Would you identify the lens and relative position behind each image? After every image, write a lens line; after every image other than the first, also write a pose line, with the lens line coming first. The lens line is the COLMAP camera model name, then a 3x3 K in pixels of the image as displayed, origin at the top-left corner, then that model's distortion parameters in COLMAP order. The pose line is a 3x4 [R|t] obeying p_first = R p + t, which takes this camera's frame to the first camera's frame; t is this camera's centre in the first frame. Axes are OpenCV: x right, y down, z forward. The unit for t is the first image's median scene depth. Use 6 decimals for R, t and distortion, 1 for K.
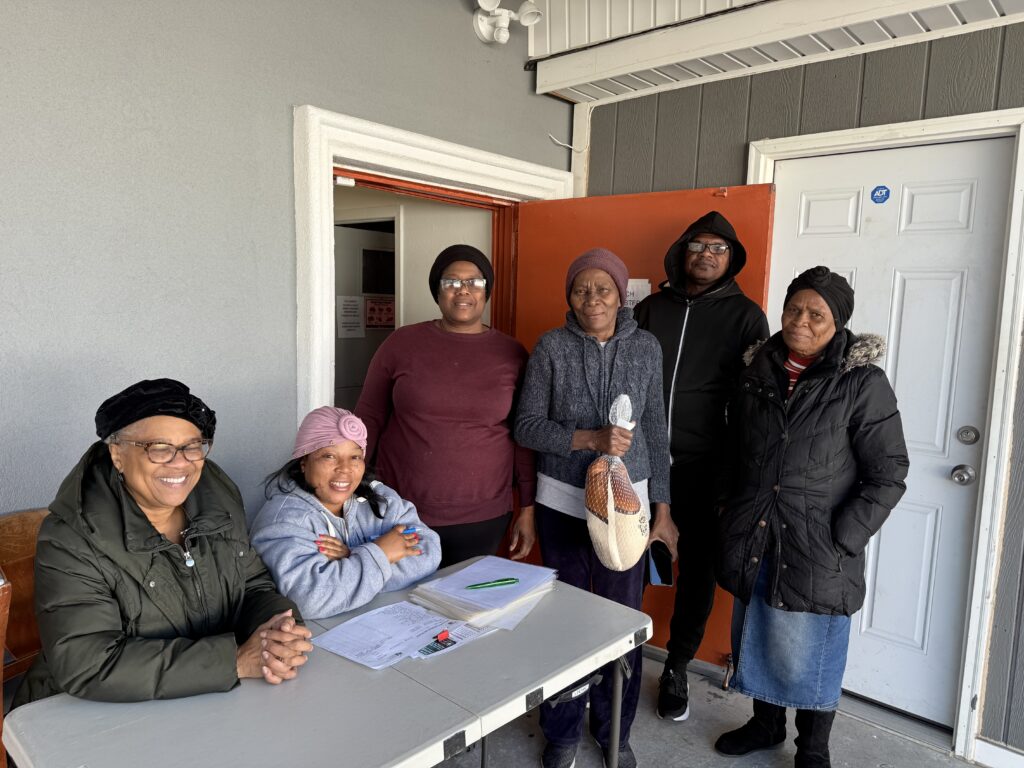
lens RADIAL K [[725.6, 0, 512.0], [0, 725.6, 384.0], [0, 0, 1]] dist [0.002565, -0.033020]
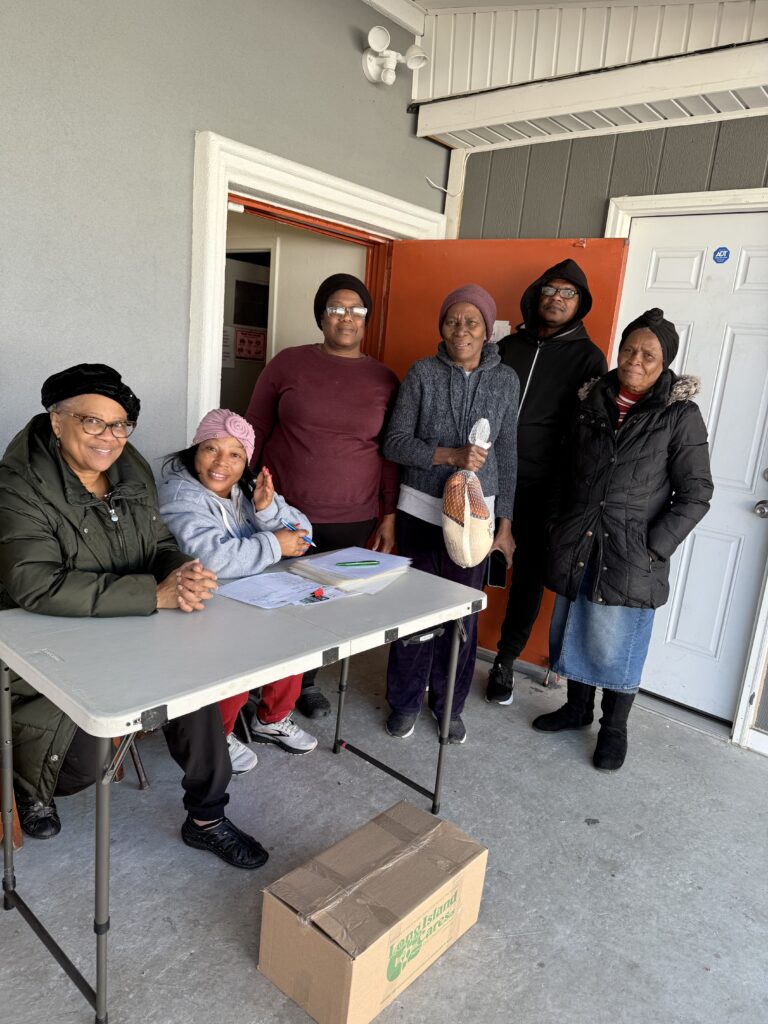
lens RADIAL K [[711.3, 0, 384.0], [0, 711.3, 512.0], [0, 0, 1]] dist [-0.024048, -0.003819]
pose [[0.997738, 0.058903, 0.032396, -0.021627], [-0.062052, 0.992341, 0.106808, 0.052612], [-0.025856, -0.108577, 0.993752, -0.118643]]
